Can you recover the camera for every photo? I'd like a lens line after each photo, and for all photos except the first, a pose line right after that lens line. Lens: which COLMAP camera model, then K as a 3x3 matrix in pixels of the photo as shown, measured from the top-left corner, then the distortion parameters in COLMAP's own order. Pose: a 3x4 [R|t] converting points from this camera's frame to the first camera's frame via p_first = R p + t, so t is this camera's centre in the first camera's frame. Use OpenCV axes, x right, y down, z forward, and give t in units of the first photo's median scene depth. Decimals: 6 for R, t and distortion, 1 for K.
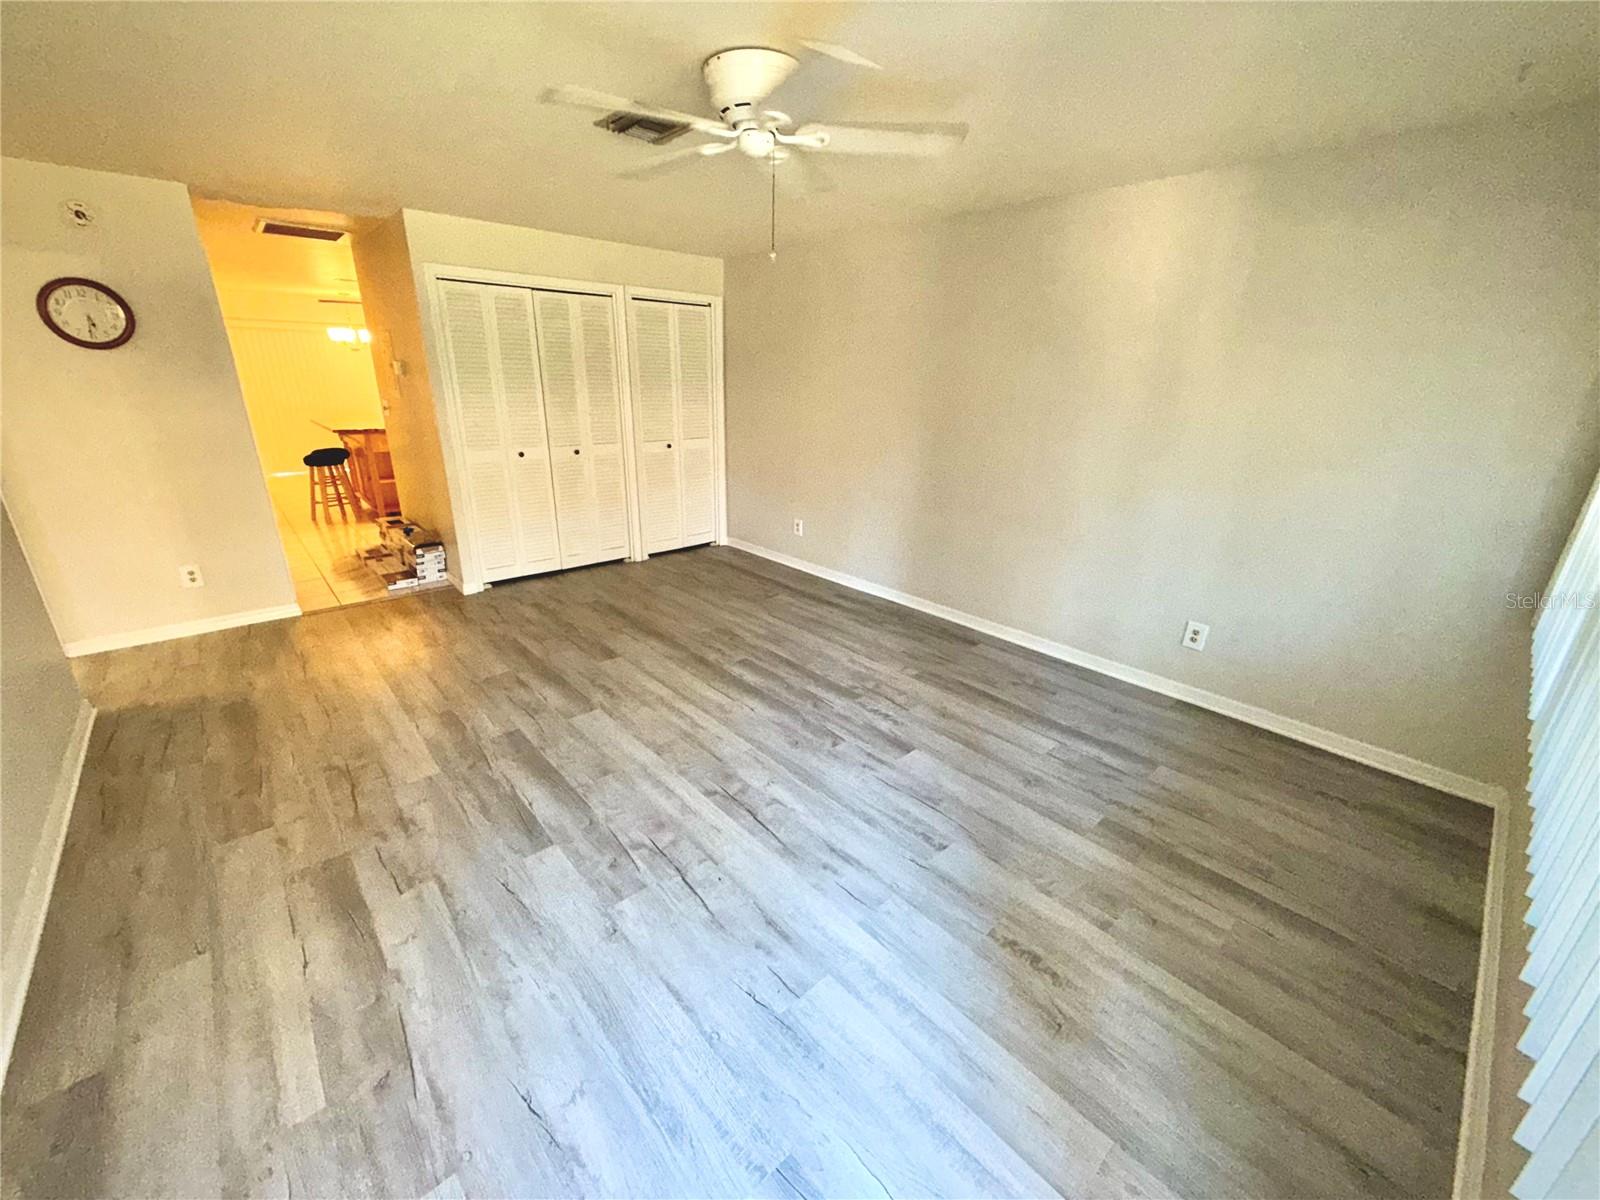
lens RADIAL K [[634.6, 0, 795.1], [0, 634.6, 600.7], [0, 0, 1]] dist [-0.000446, -0.000161]
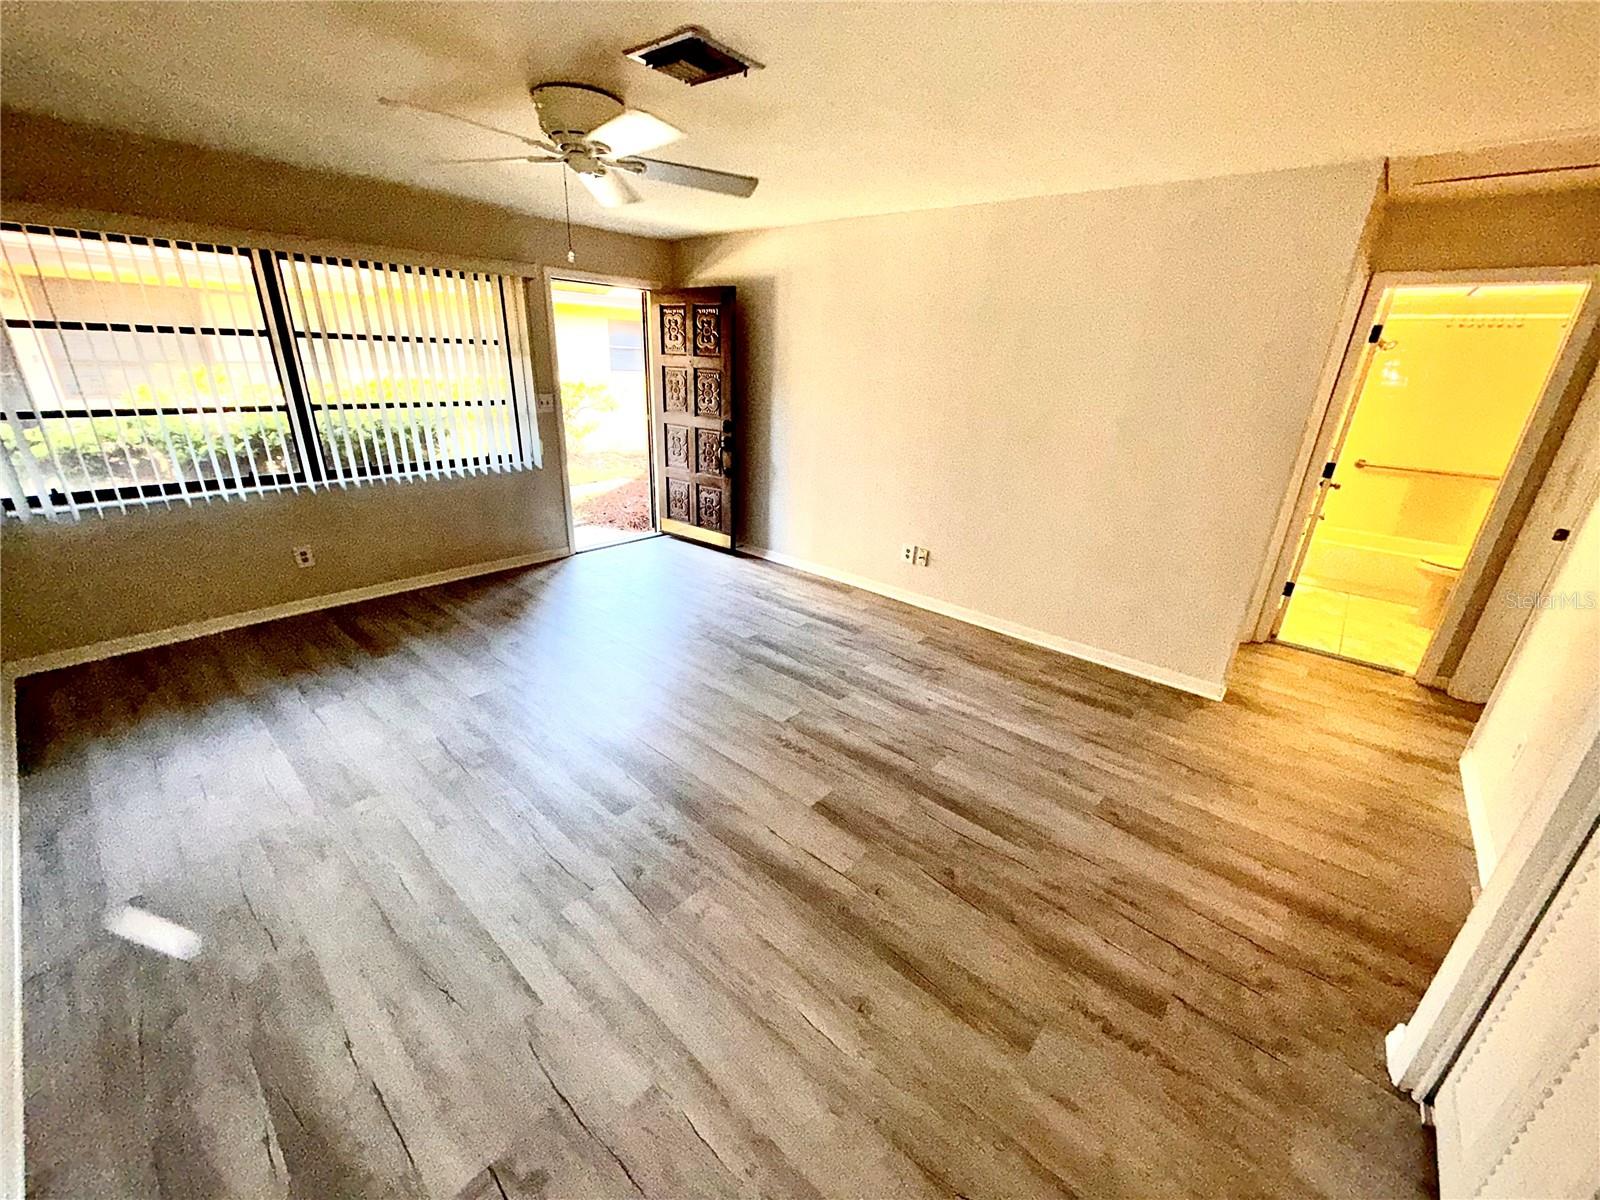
lens RADIAL K [[634.6, 0, 795.1], [0, 634.6, 600.7], [0, 0, 1]] dist [-0.000446, -0.000161]
pose [[-0.991567, -0.010228, -0.129190, -0.198481], [-0.092542, 0.753753, 0.650609, -0.589727], [0.090723, 0.657078, -0.748343, 1.574628]]
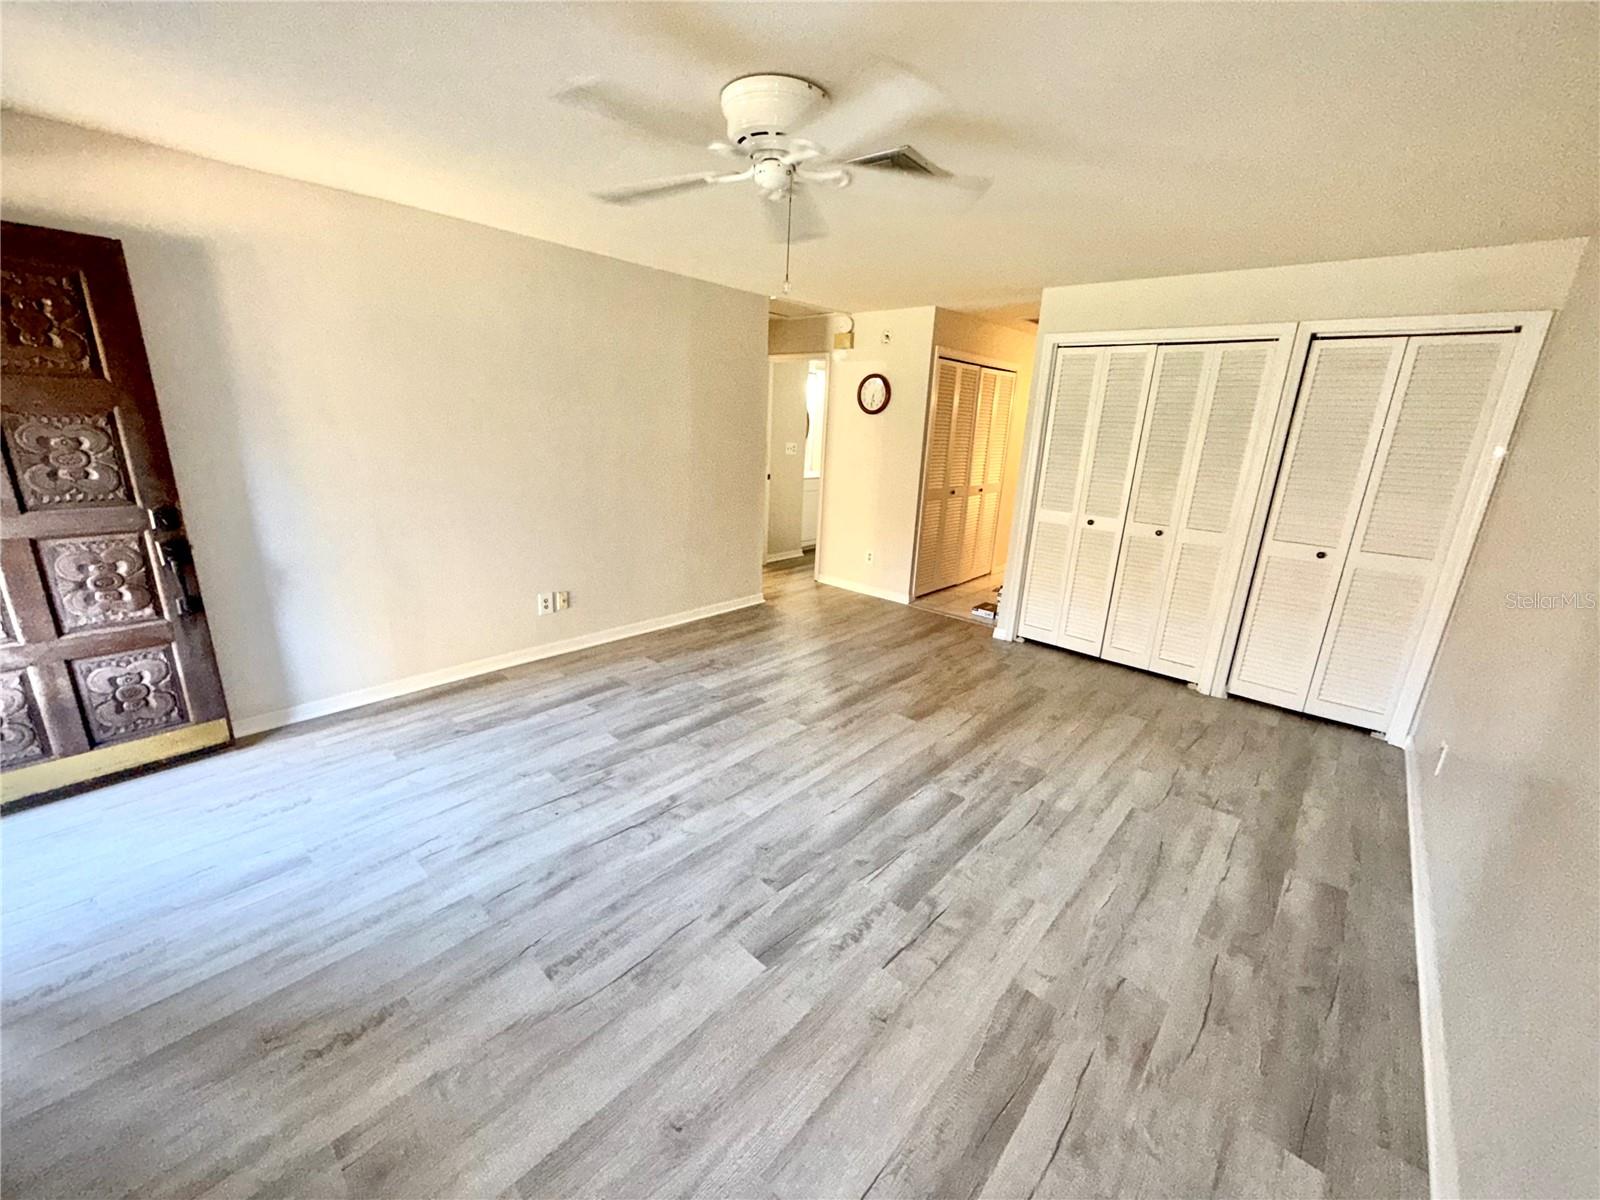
lens RADIAL K [[634.6, 0, 795.1], [0, 634.6, 600.7], [0, 0, 1]] dist [-0.000446, -0.000161]
pose [[0.105412, 0.262689, -0.959105, 0.651375], [-0.373269, 0.904407, 0.206683, -0.233177], [0.921715, 0.336217, 0.193389, 0.687977]]
